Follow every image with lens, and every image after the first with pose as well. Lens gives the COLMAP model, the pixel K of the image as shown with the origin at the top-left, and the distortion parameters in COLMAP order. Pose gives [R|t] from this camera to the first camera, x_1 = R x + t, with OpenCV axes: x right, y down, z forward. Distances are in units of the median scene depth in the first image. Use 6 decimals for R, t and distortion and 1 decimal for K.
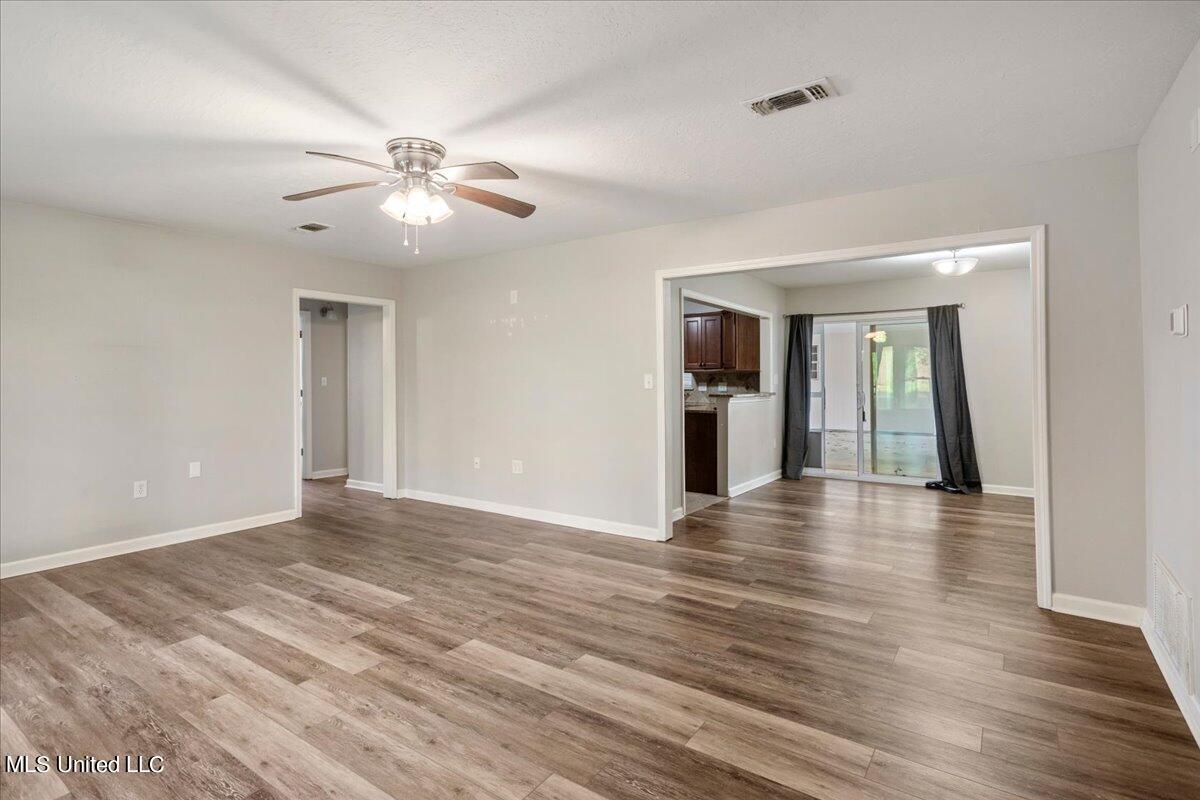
lens RADIAL K [[591.5, 0, 593.7], [0, 591.5, 397.1], [0, 0, 1]] dist [0.008468, -0.000126]
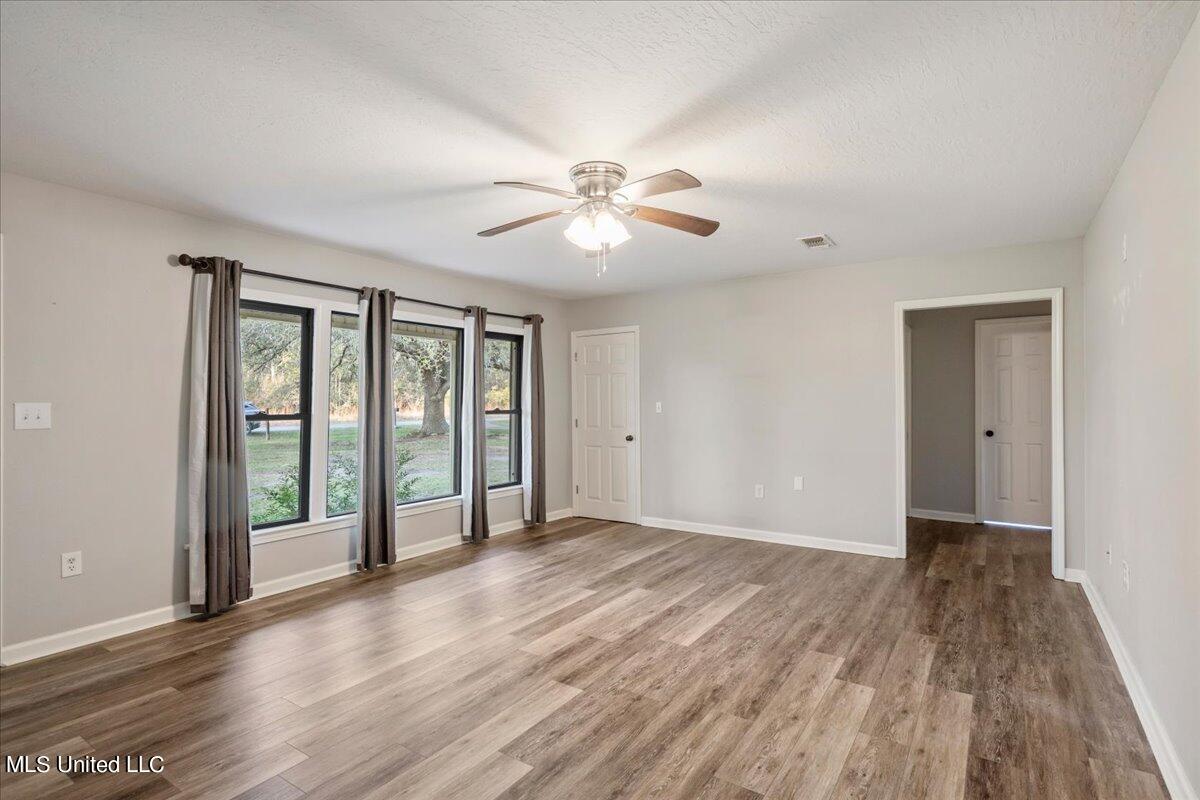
lens RADIAL K [[591.5, 0, 602.8], [0, 591.5, 396.3], [0, 0, 1]] dist [0.008468, -0.000126]
pose [[0.027119, -0.003210, -0.999627, 0.657674], [-0.027658, 0.999610, -0.003960, -0.038283], [0.999250, 0.027755, 0.027019, 0.916293]]
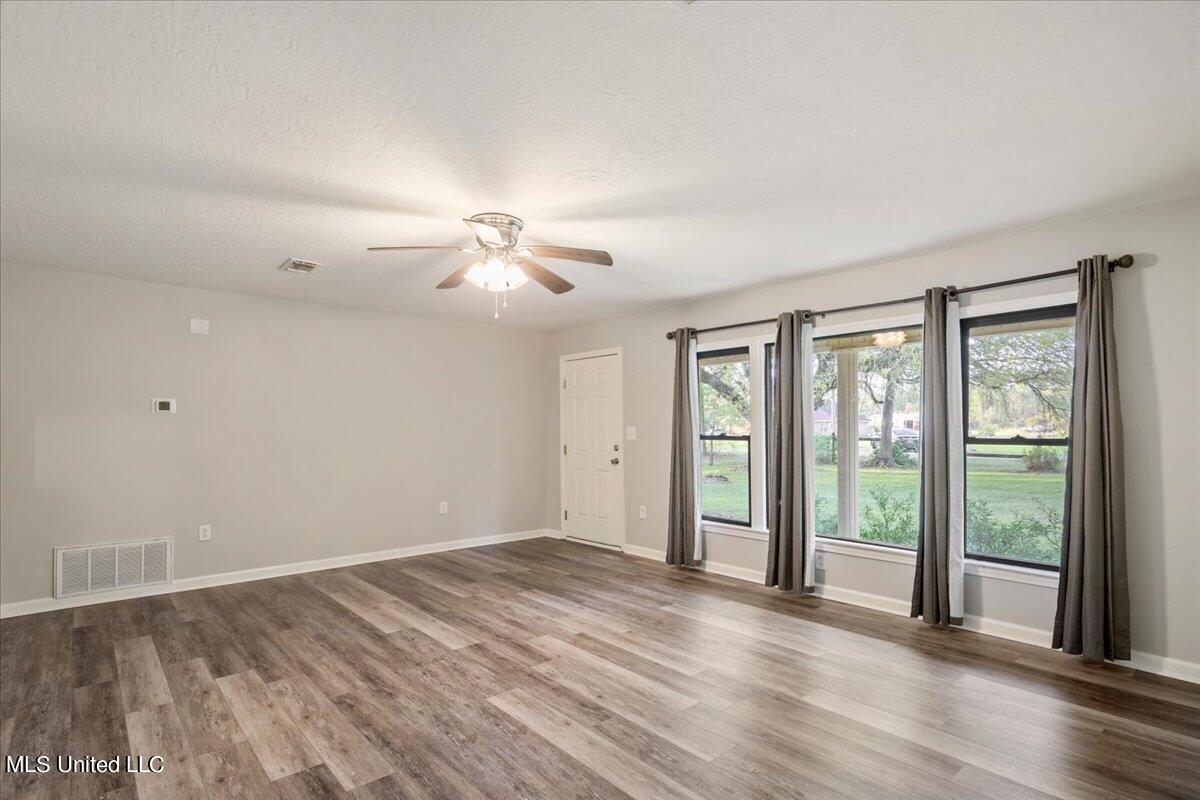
lens RADIAL K [[591.5, 0, 626.2], [0, 591.5, 429.4], [0, 0, 1]] dist [0.008468, -0.000126]
pose [[-0.978436, 0.012338, 0.206183, -0.731693], [0.019208, 0.999324, 0.031352, -0.060180], [-0.205657, 0.034636, -0.978011, 1.919165]]
